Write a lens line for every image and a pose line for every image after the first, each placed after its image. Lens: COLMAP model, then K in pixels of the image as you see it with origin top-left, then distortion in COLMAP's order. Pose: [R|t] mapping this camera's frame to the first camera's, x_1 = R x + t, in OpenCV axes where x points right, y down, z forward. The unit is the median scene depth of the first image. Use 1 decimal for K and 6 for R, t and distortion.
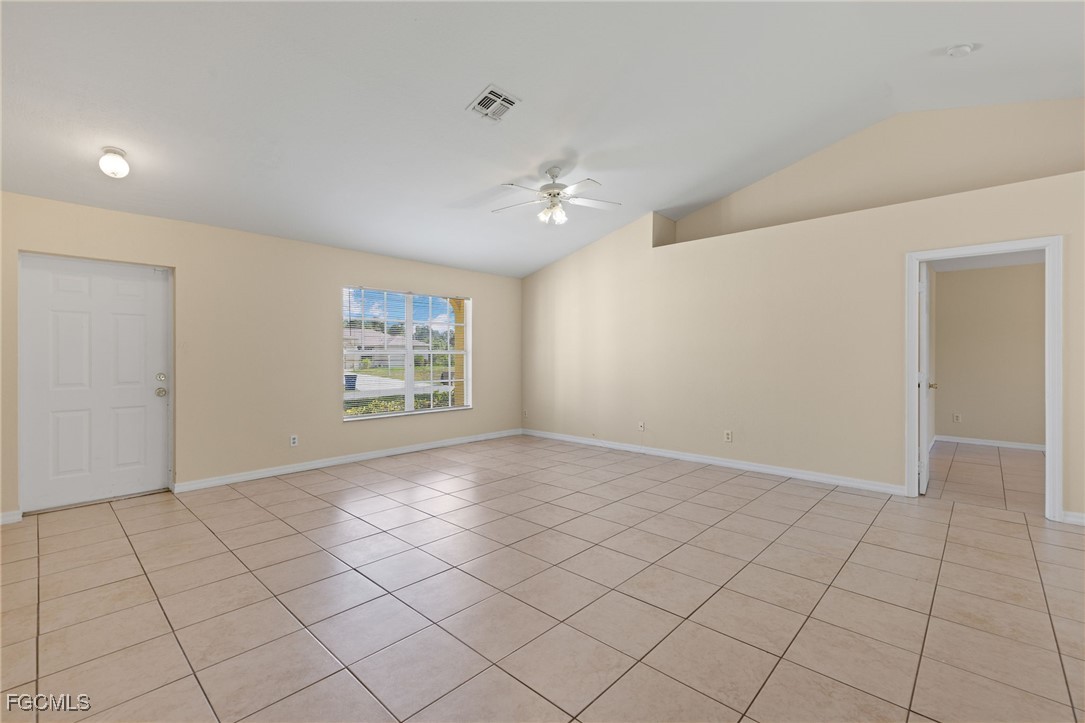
lens RADIAL K [[472.4, 0, 543.6], [0, 472.4, 368.7], [0, 0, 1]] dist [0.002812, 0.000231]
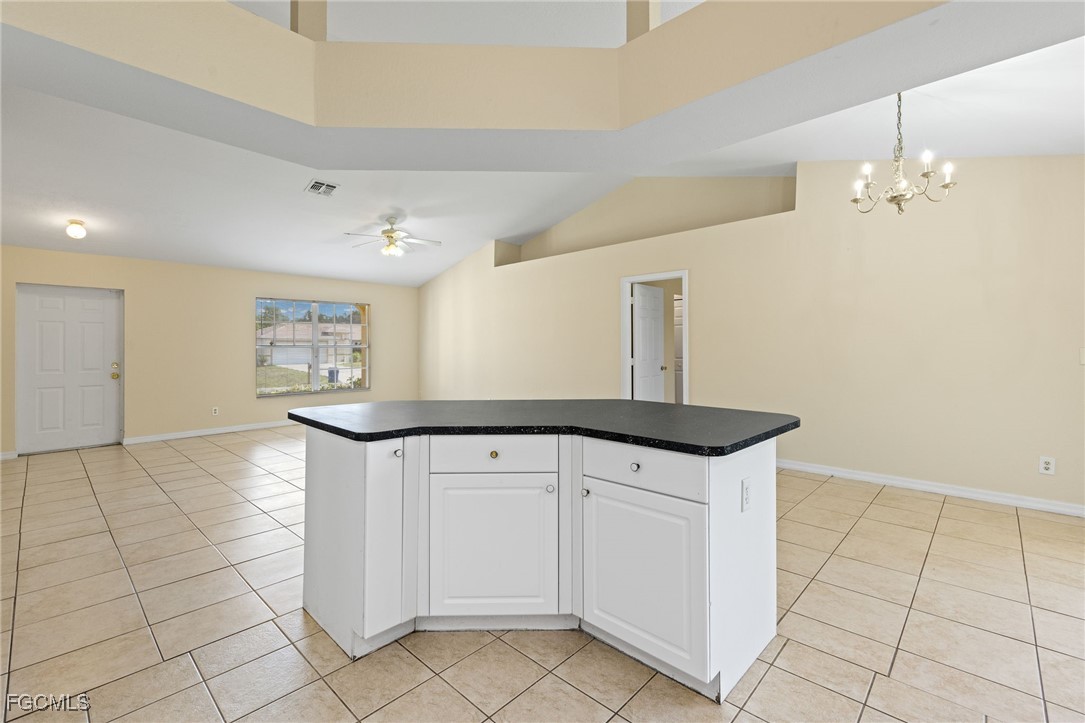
lens RADIAL K [[479.9, 0, 536.9], [0, 479.9, 358.3], [0, 0, 1]] dist [0.019582, -0.000807]
pose [[0.999756, -0.004793, -0.021565, 0.497637], [0.004620, 0.999957, -0.008075, 0.013380], [0.021603, 0.007974, 0.999735, -0.446026]]
